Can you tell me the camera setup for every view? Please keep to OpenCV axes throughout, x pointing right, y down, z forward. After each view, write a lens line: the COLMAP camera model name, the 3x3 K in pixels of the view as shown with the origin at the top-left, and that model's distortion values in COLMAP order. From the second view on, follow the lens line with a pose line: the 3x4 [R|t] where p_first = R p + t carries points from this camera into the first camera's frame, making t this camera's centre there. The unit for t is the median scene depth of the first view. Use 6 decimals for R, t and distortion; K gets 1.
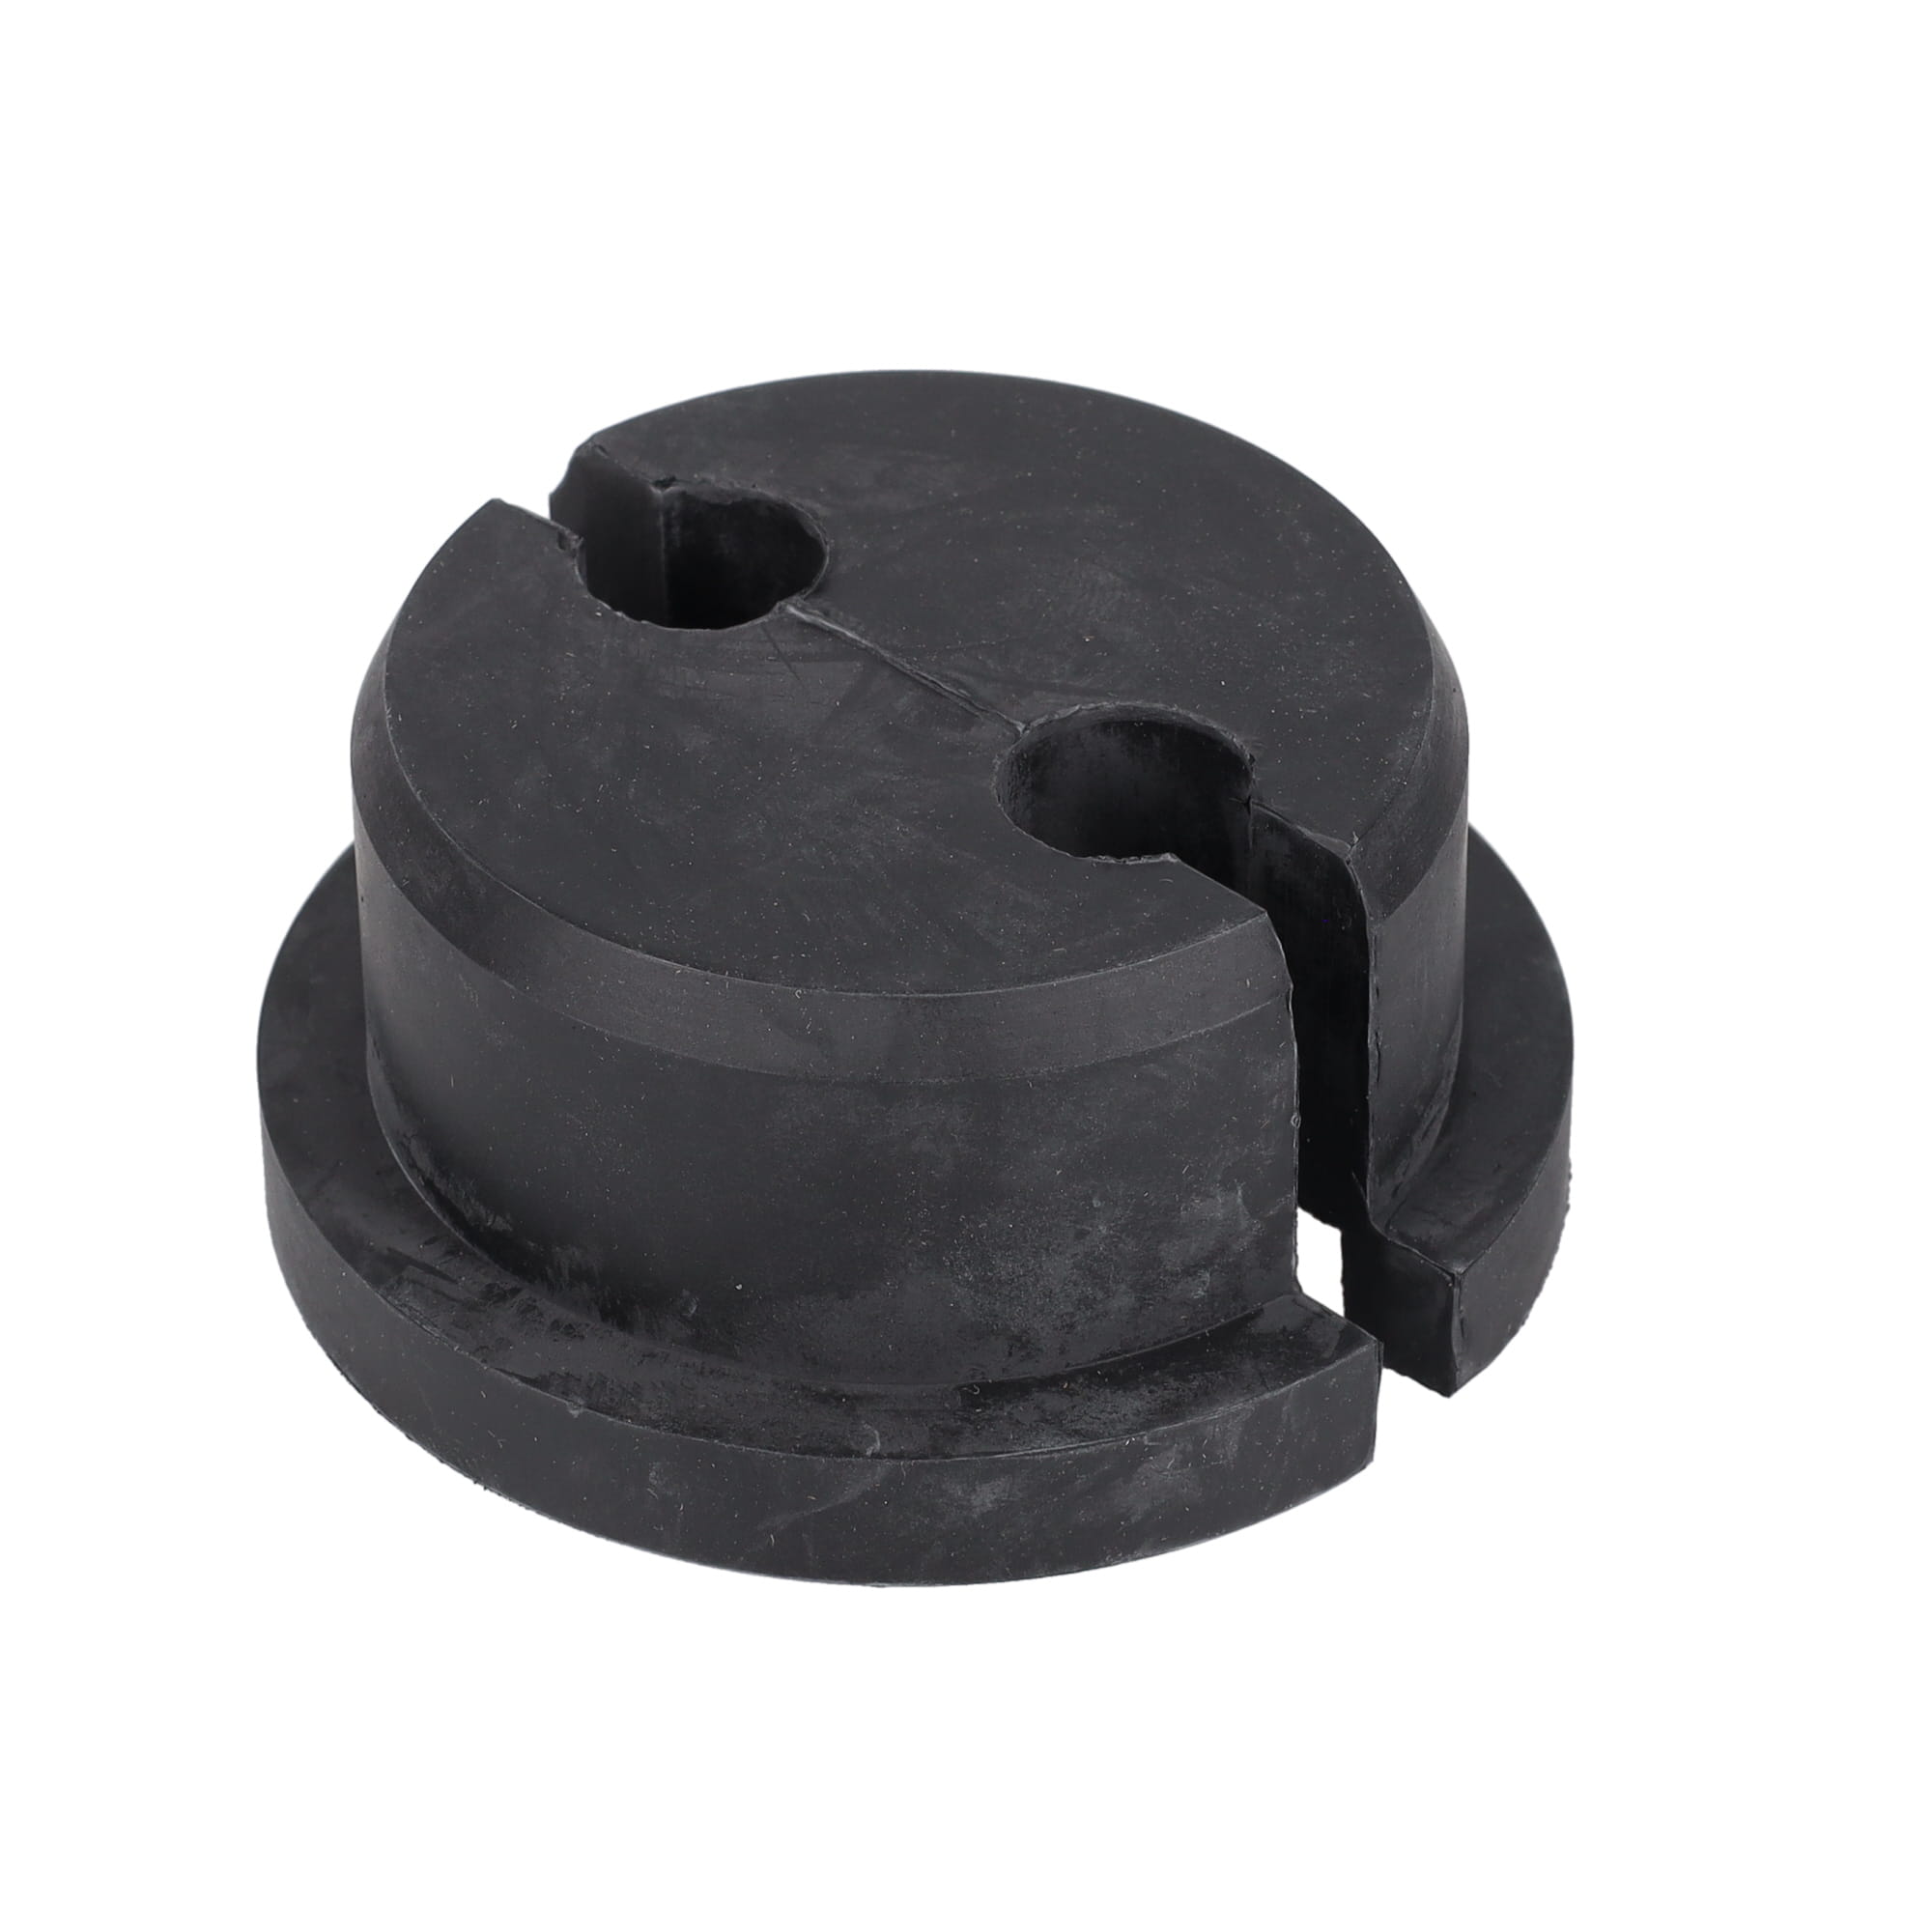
lens RADIAL K [[8605.2, 0, 969.7], [0, 8605.2, 956.6], [0, 0, 1]] dist [0.822183, 0.000000]
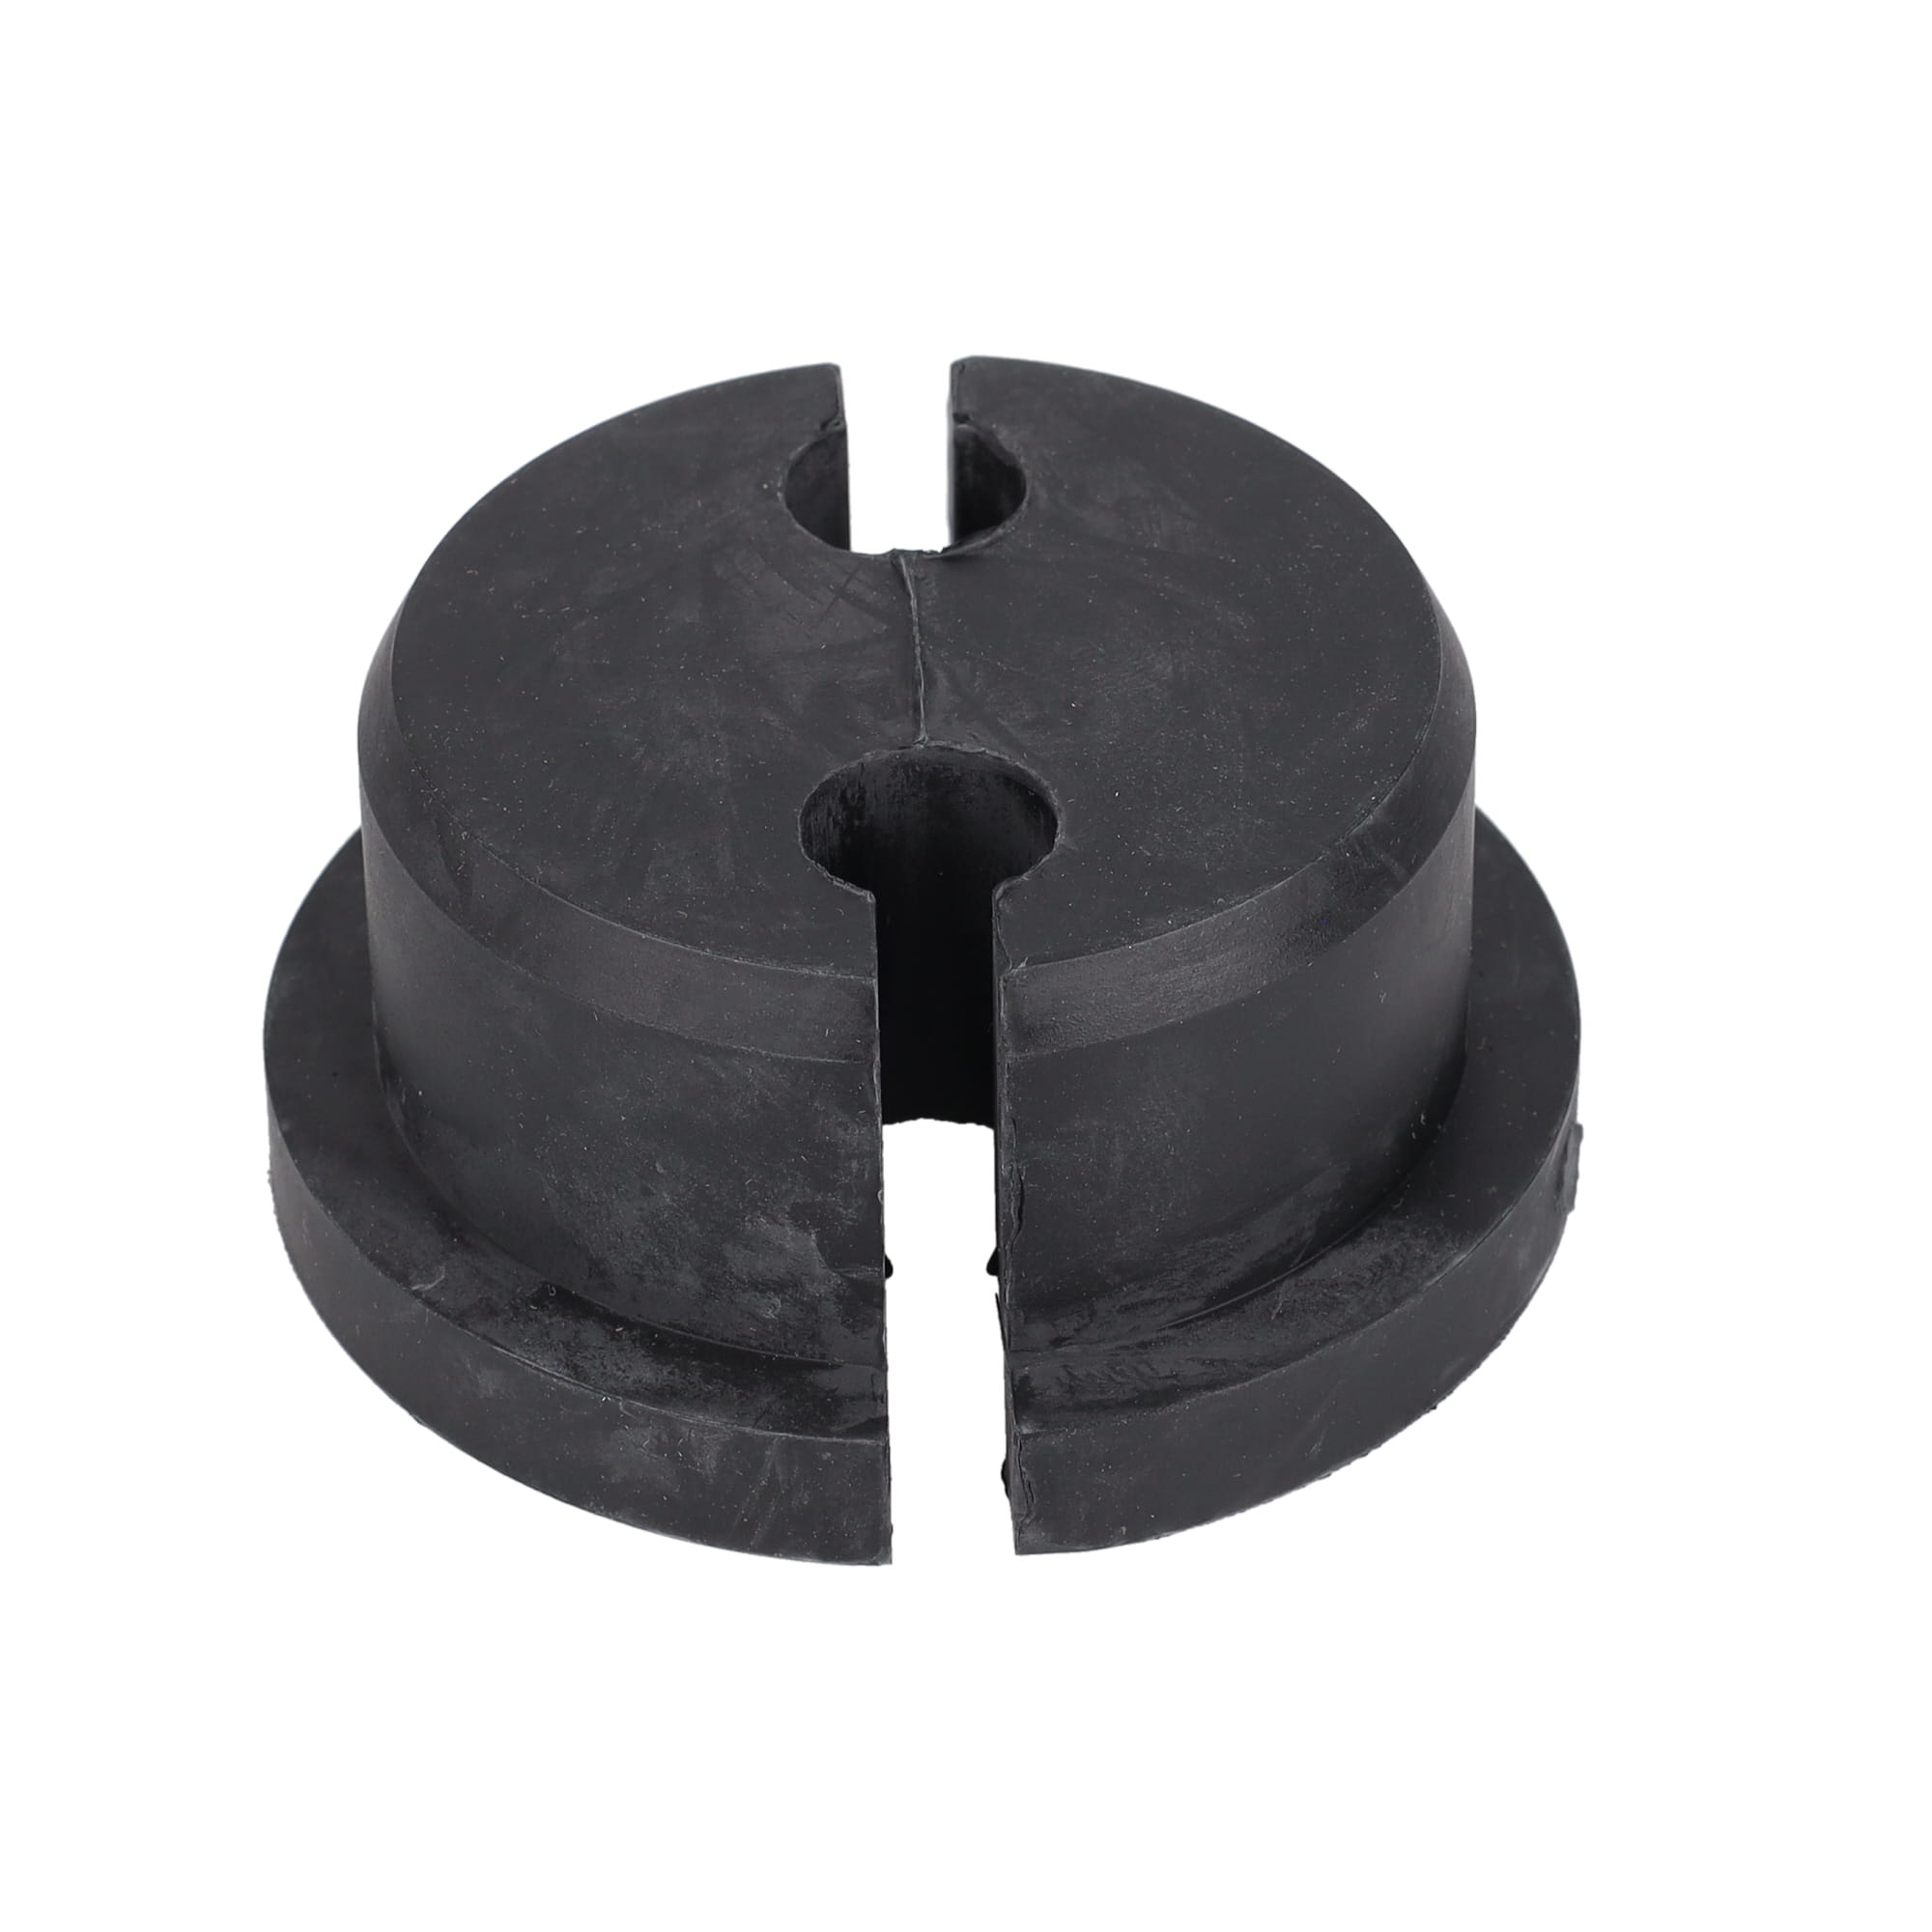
lens RADIAL K [[8605.2, 0, 974.6], [0, 8605.2, 976.9], [0, 0, 1]] dist [0.822183, 0.000000]
pose [[0.705845, 0.438161, -0.556595, 0.582804], [-0.433687, 0.888572, 0.149520, -0.155432], [0.560089, 0.135850, 0.817218, 0.193062]]
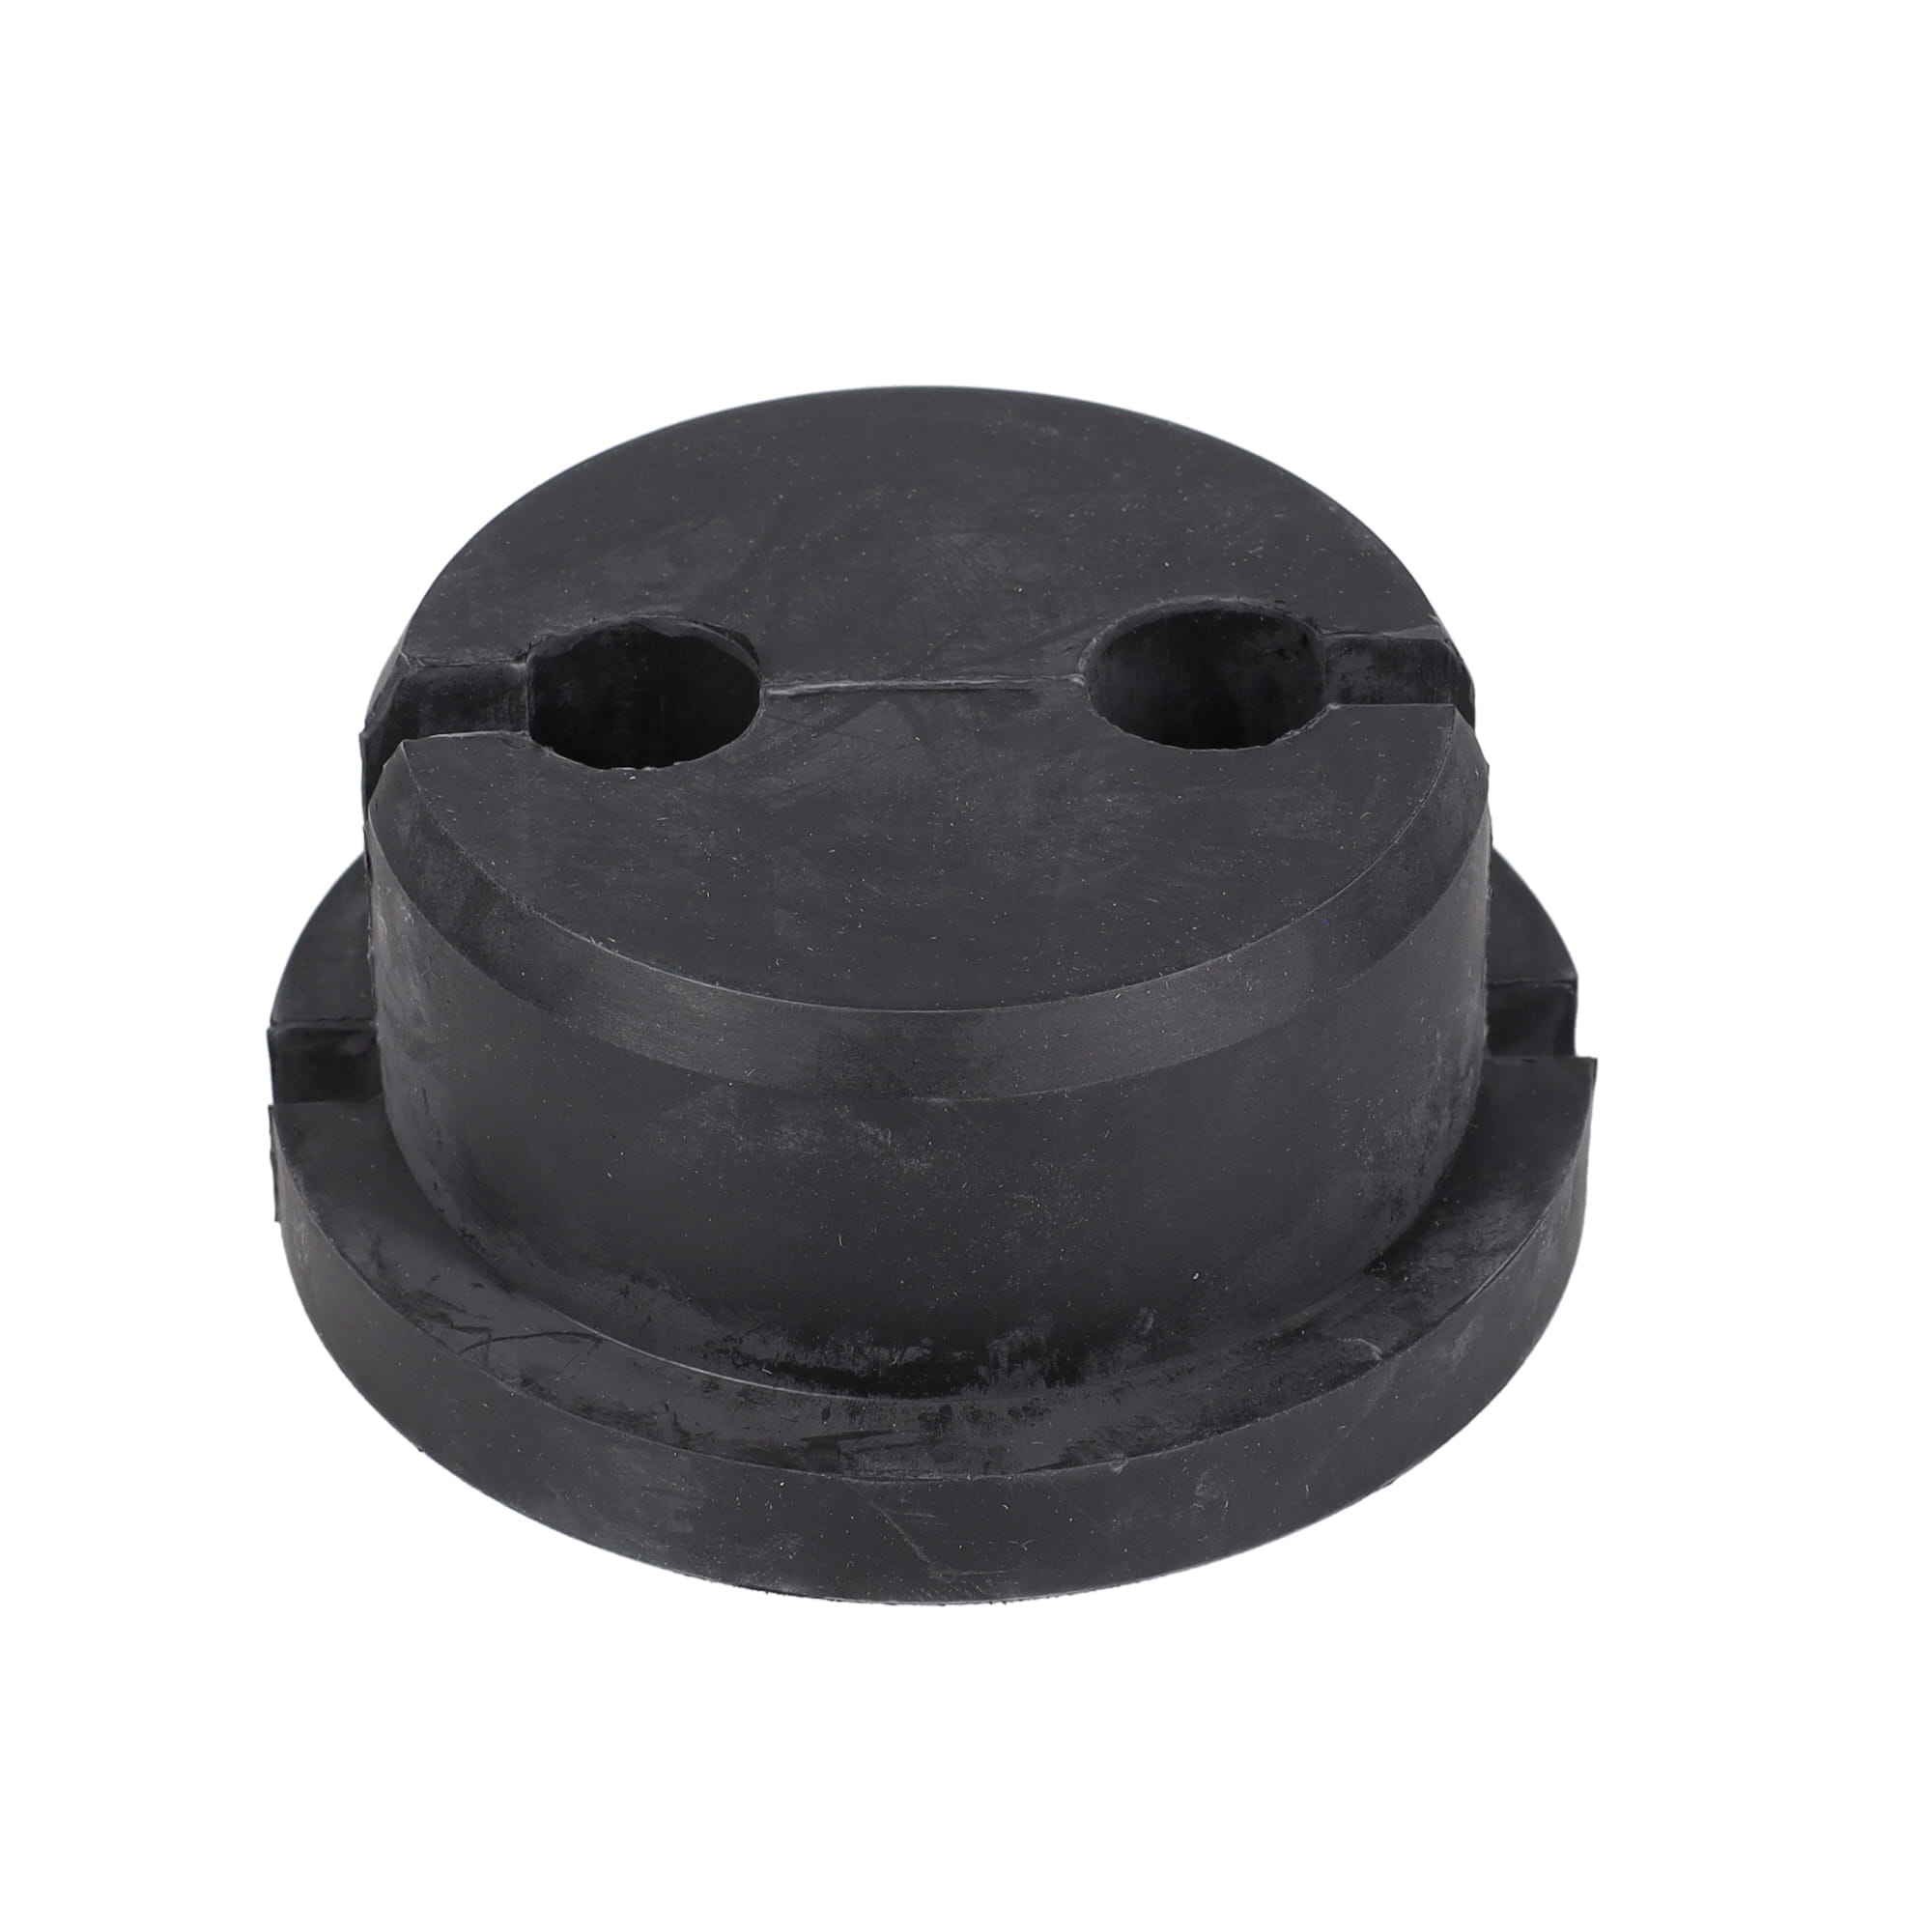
lens RADIAL K [[8605.2, 0, 980.2], [0, 8605.2, 969.8], [0, 0, 1]] dist [0.822183, 0.000000]
pose [[0.708605, -0.433444, 0.556781, -0.581873], [0.437455, 0.888999, 0.135329, -0.138607], [-0.553635, 0.147672, 0.819561, 0.188245]]
